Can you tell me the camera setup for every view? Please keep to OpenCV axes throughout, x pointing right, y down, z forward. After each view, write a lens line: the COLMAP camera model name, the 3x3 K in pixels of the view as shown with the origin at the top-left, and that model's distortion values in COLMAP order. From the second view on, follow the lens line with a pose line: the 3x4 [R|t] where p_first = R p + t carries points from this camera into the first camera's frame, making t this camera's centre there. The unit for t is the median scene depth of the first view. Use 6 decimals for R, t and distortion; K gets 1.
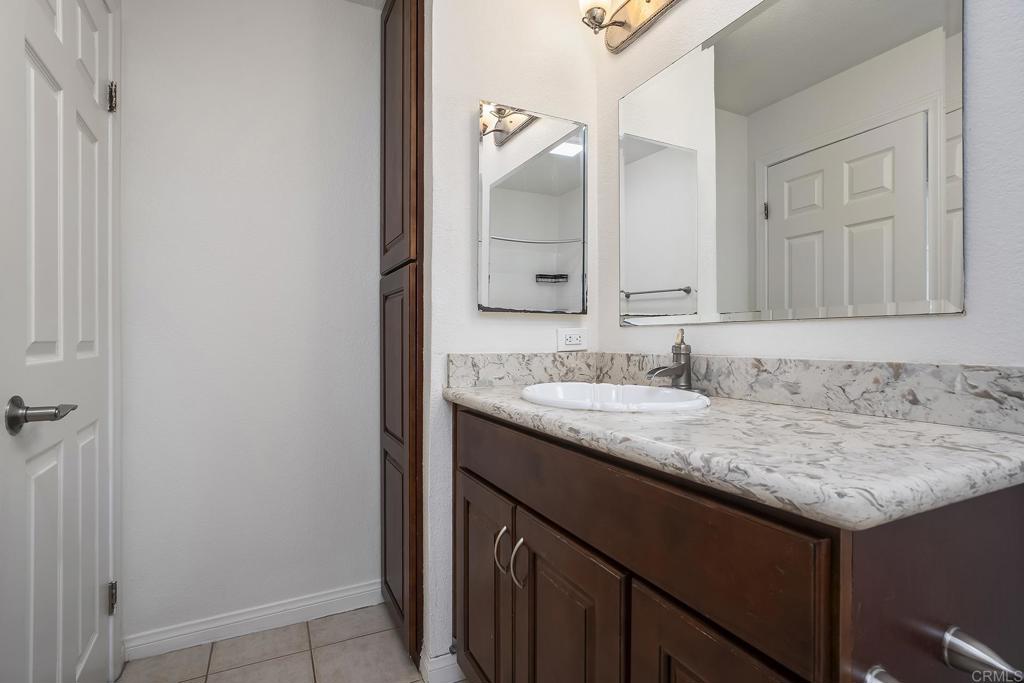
lens RADIAL K [[499.3, 0, 515.9], [0, 499.3, 338.7], [0, 0, 1]] dist [-0.003943, -0.000241]
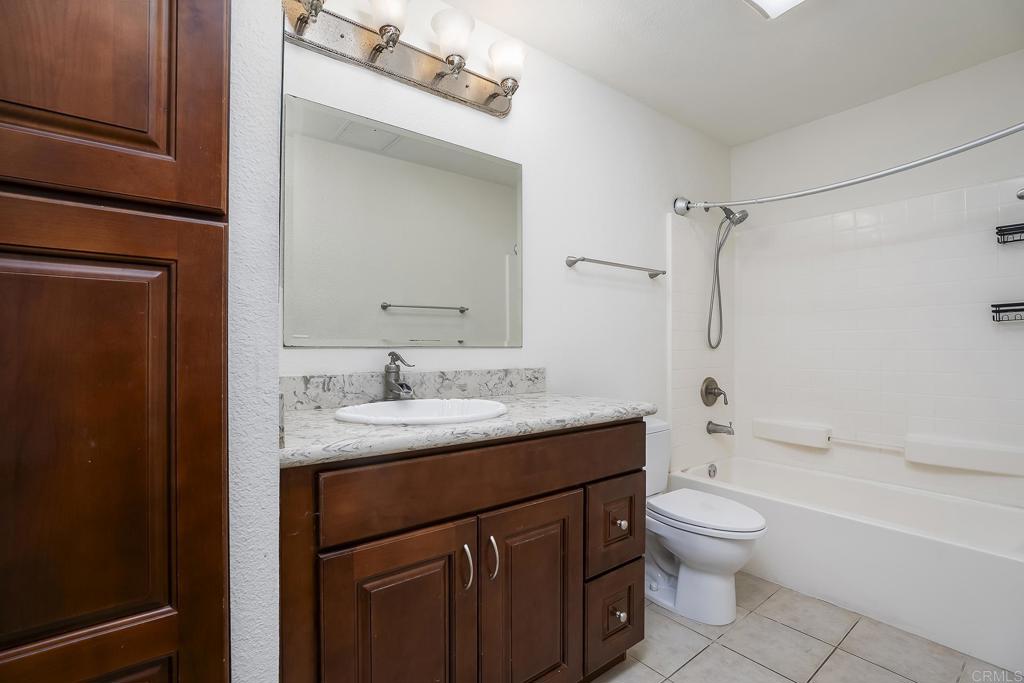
lens RADIAL K [[464.5, 0, 515.7], [0, 464.5, 347.4], [0, 0, 1]] dist [-0.029432, 0.004728]
pose [[-0.193661, -0.000678, 0.981068, -1.022535], [-0.005694, 0.999984, -0.000433, -0.037252], [-0.981052, -0.005670, -0.193662, 1.127579]]
